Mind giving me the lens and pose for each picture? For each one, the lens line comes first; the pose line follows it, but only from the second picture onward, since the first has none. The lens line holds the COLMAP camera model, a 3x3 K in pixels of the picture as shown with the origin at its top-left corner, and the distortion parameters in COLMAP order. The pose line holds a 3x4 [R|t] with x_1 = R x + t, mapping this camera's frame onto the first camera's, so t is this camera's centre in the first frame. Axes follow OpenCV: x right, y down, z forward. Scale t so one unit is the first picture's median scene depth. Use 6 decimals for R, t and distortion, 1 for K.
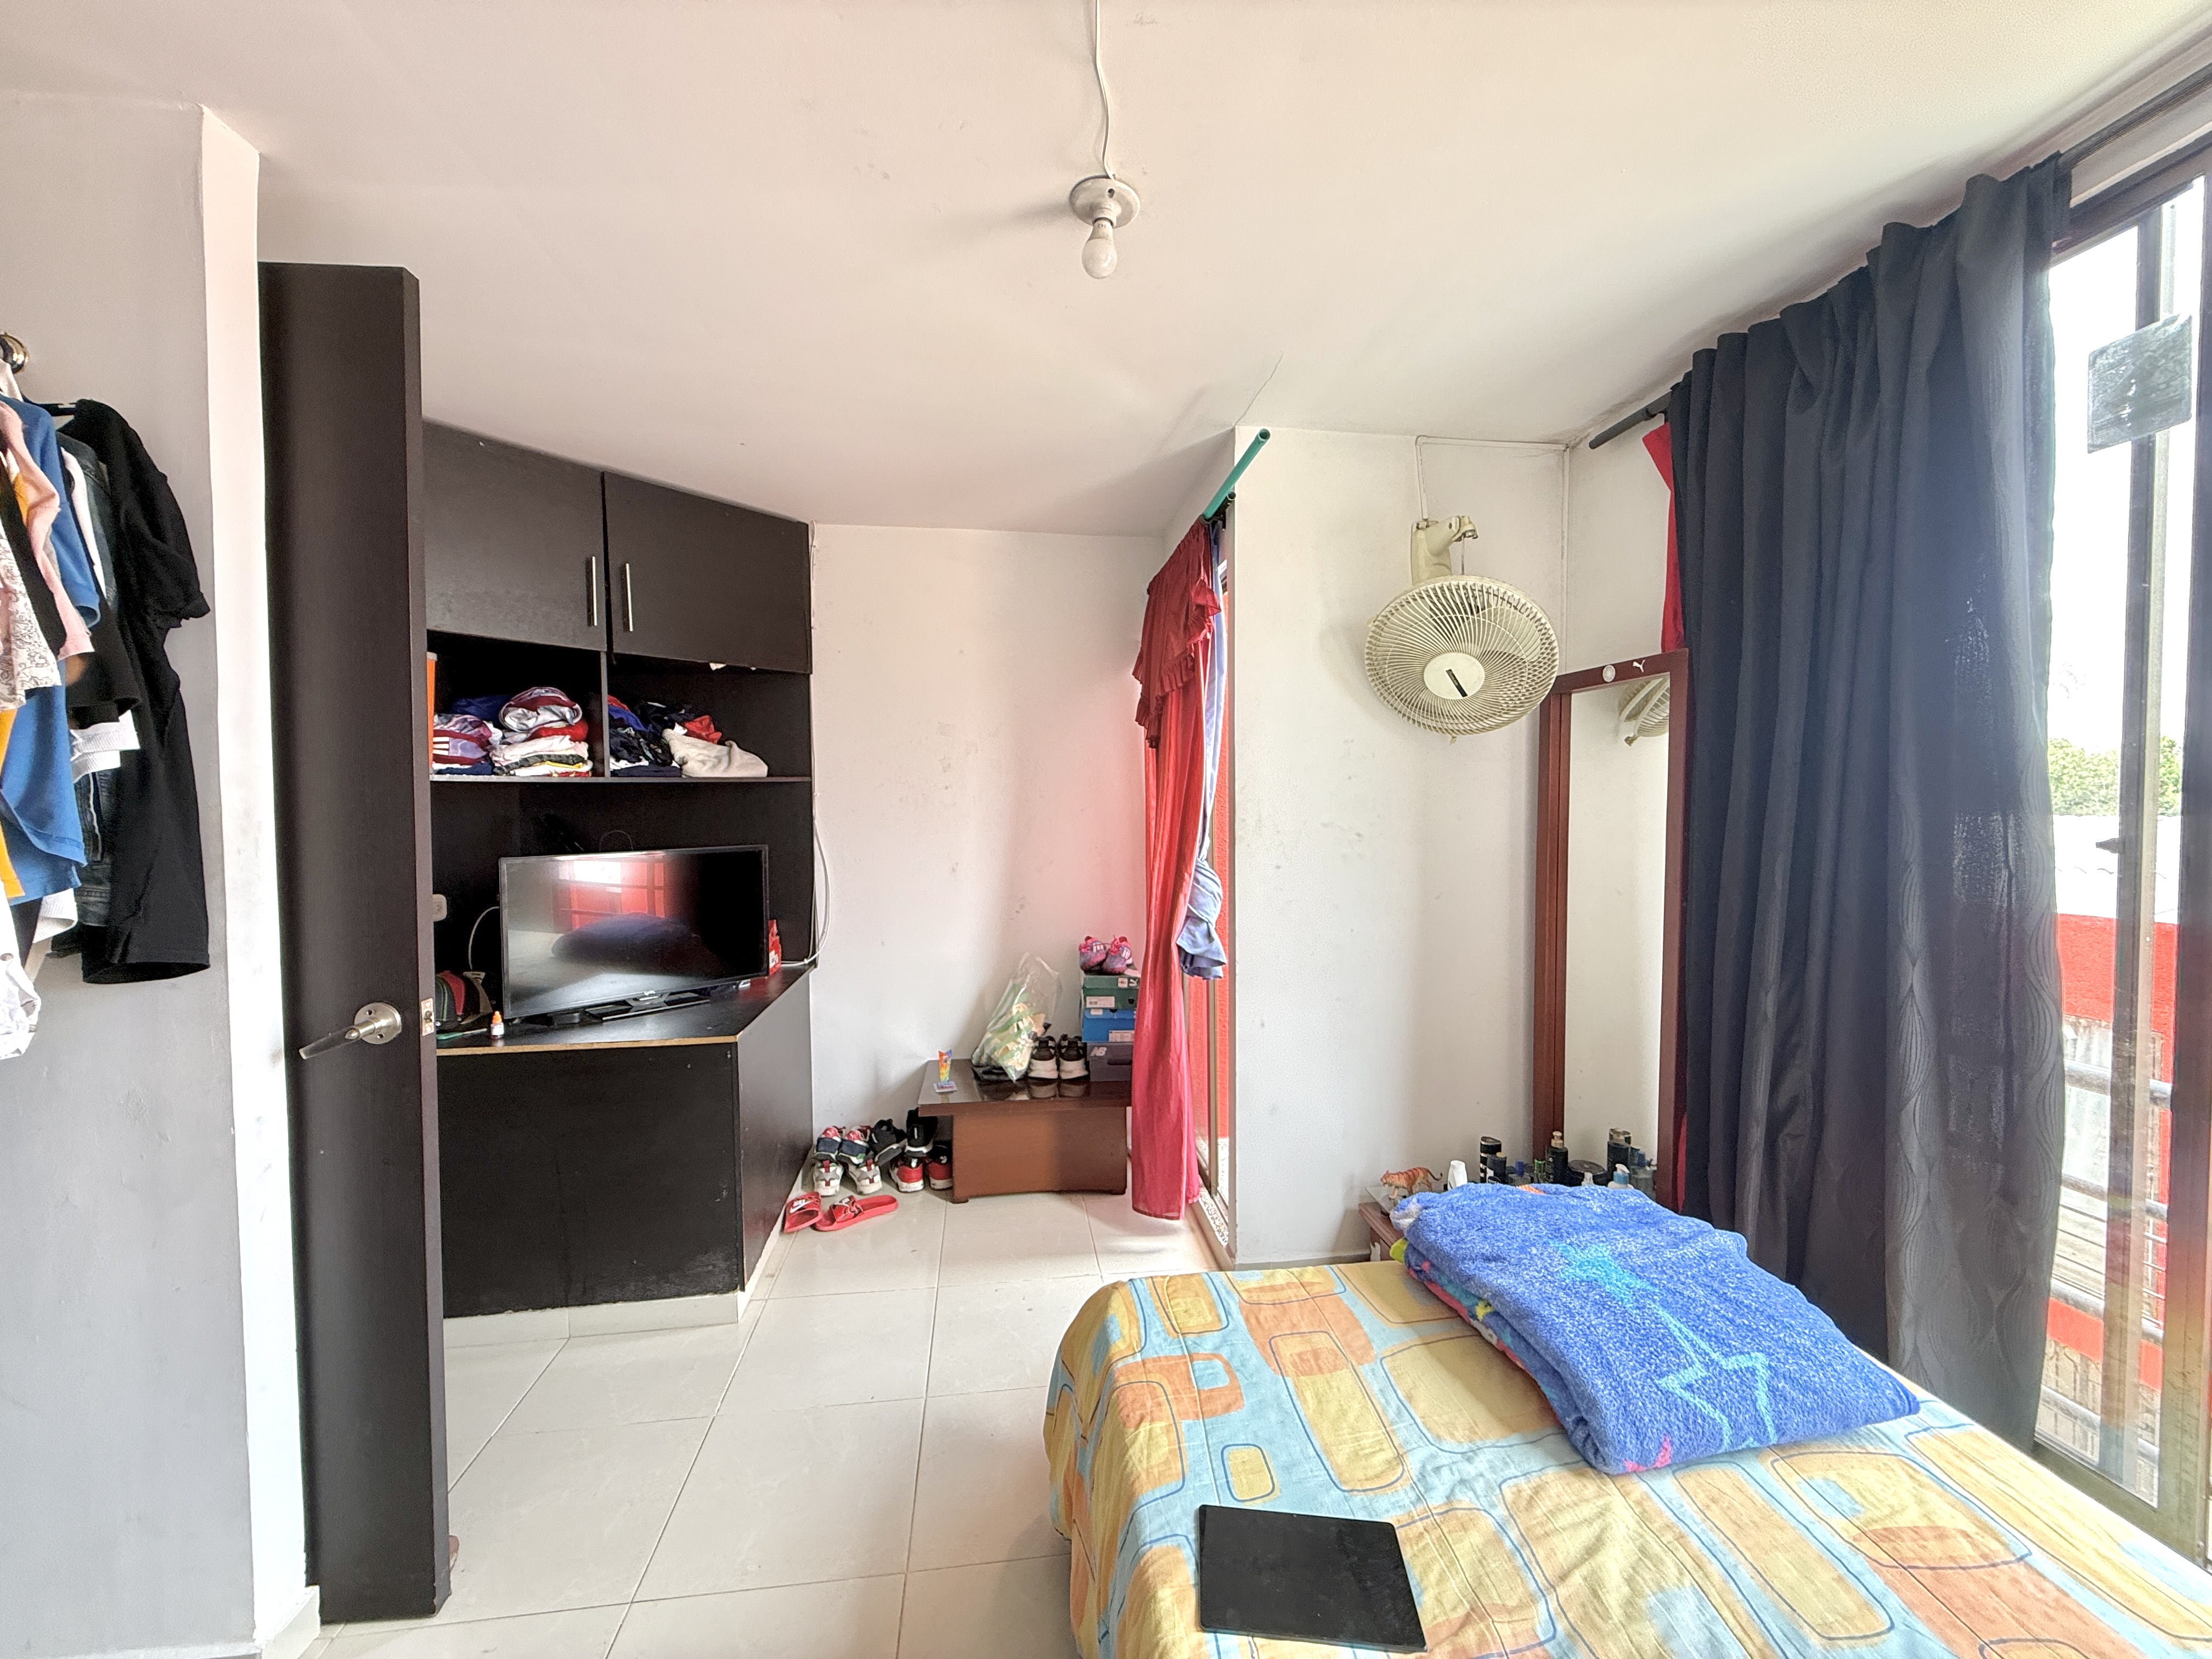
lens RADIAL K [[882.0, 0, 1106.0], [0, 882.0, 829.5], [0, 0, 1]] dist [0.000816, 0.000552]
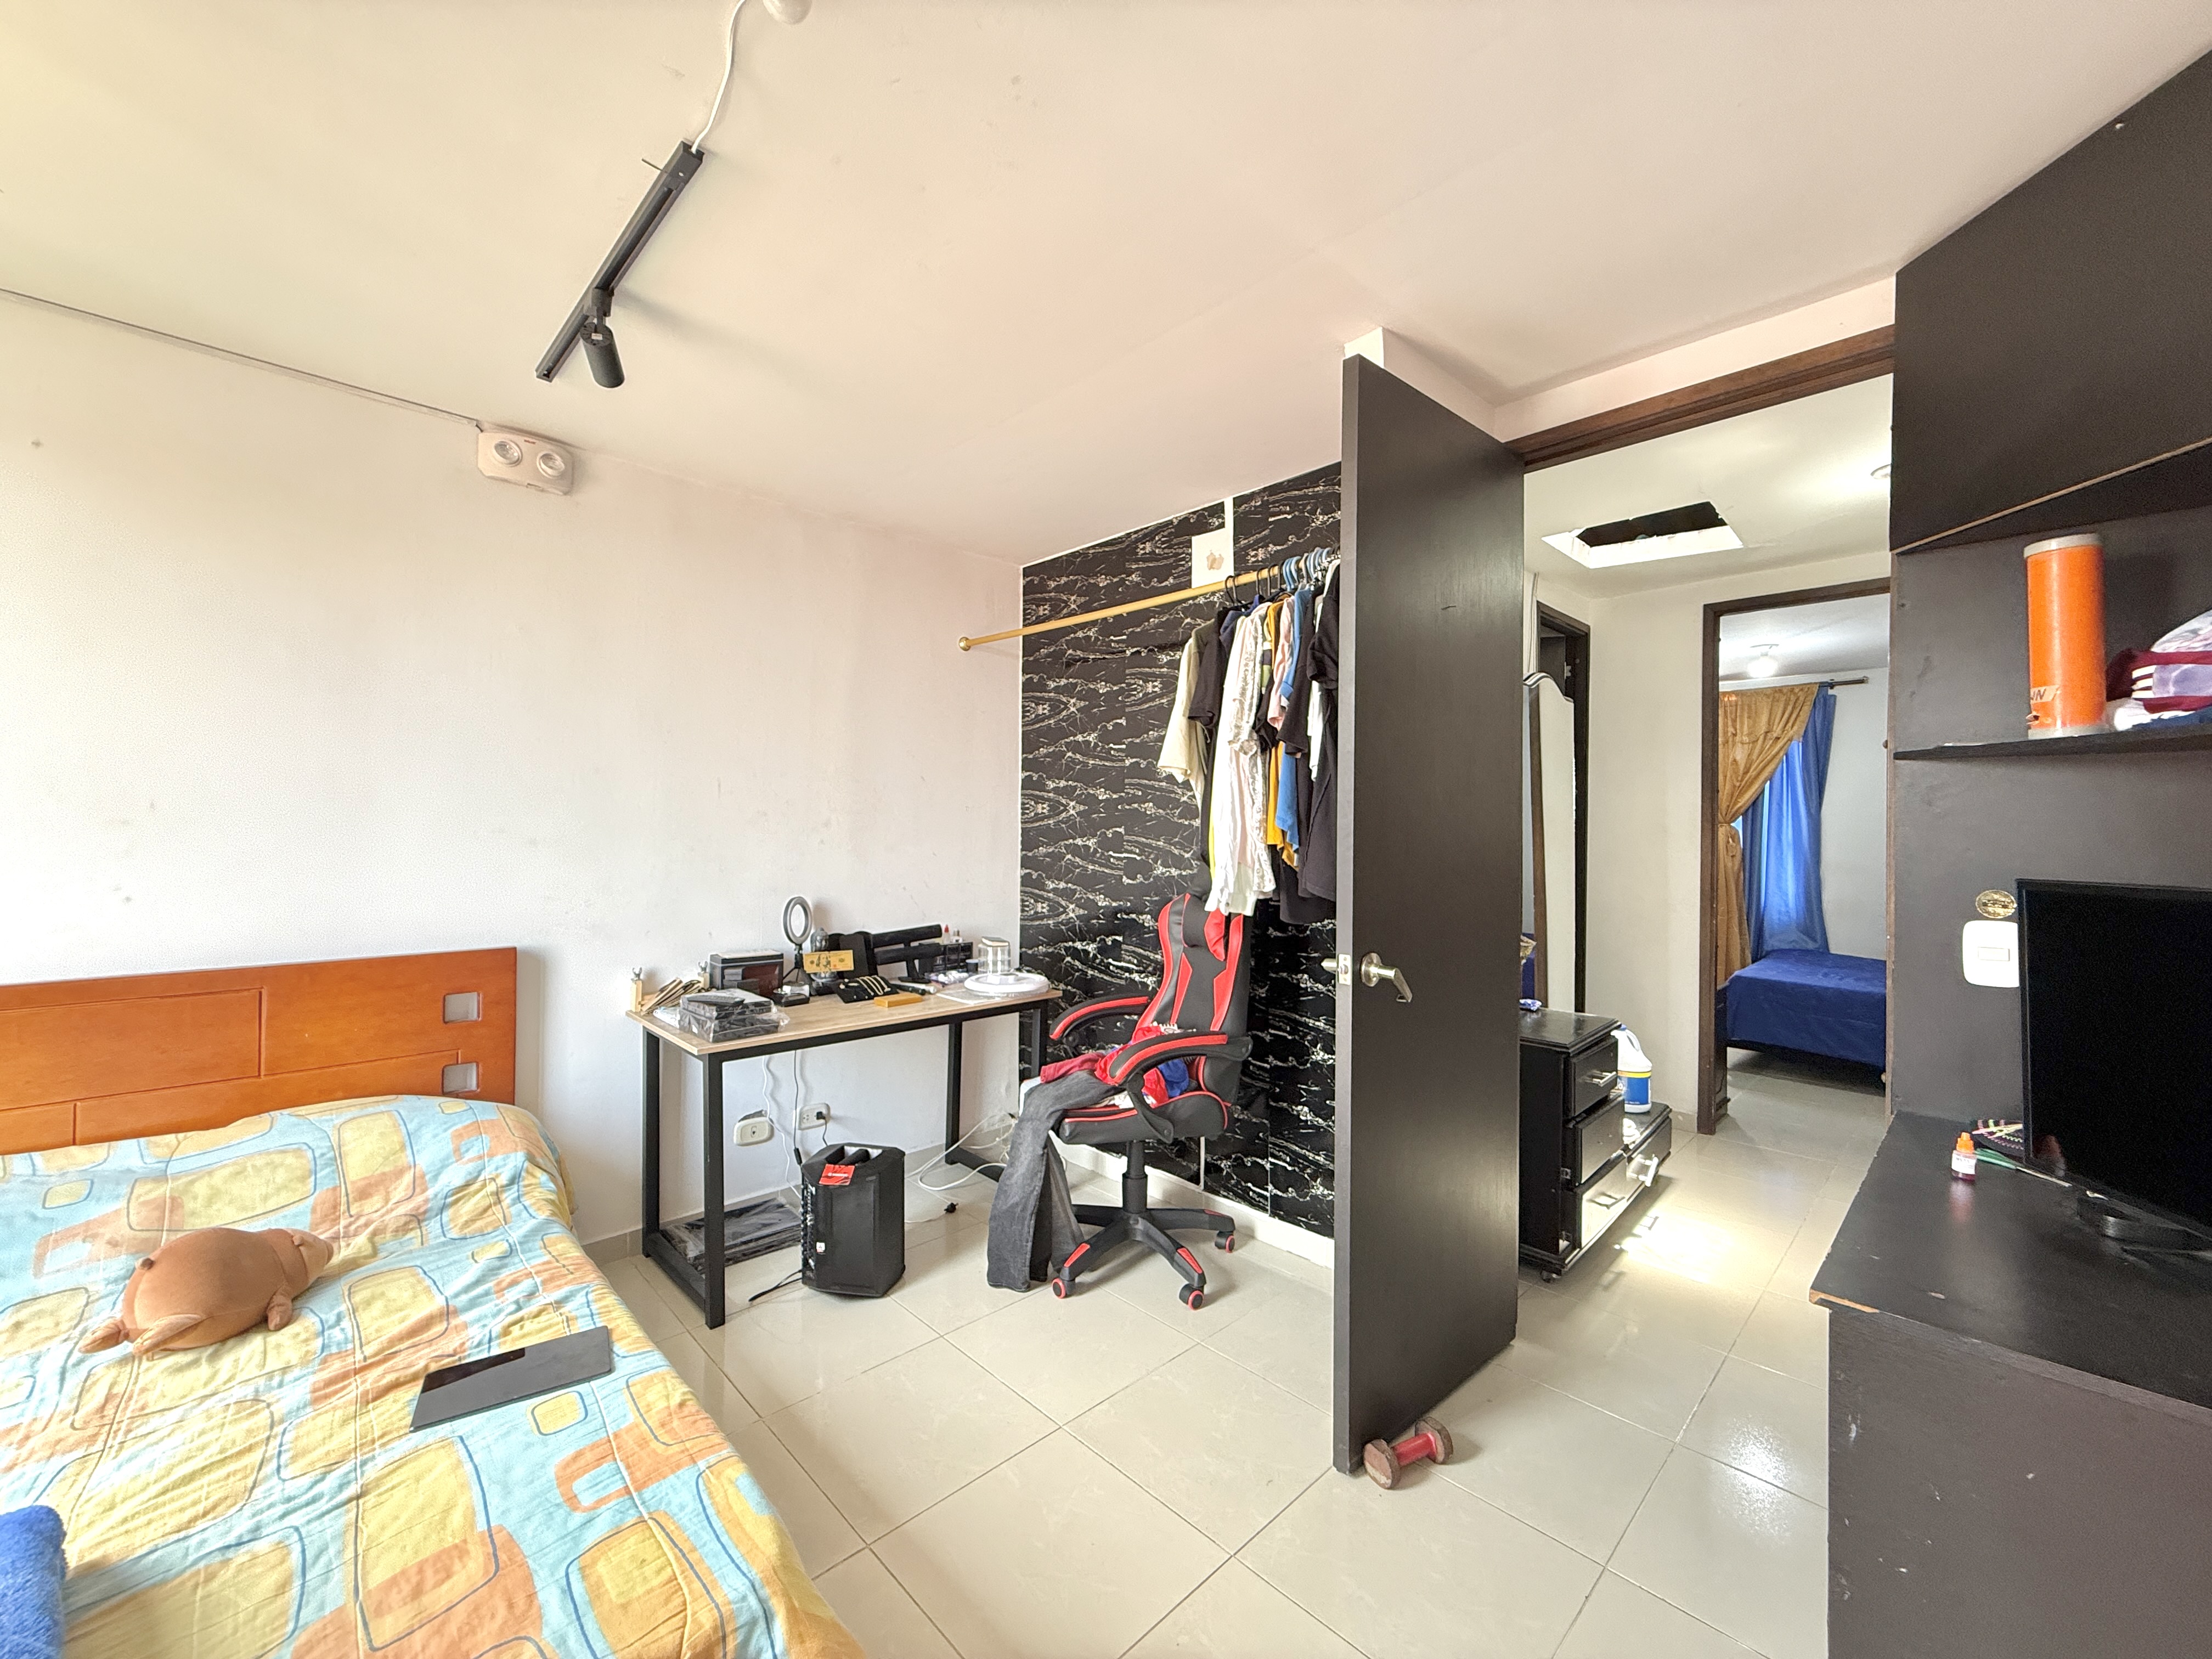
lens RADIAL K [[882.0, 0, 1106.0], [0, 882.0, 829.5], [0, 0, 1]] dist [0.000816, 0.000552]
pose [[-0.803768, 0.004008, -0.594930, 0.217384], [-0.018042, 0.999353, 0.031107, -0.011499], [0.594670, 0.035736, -0.803175, 1.844740]]
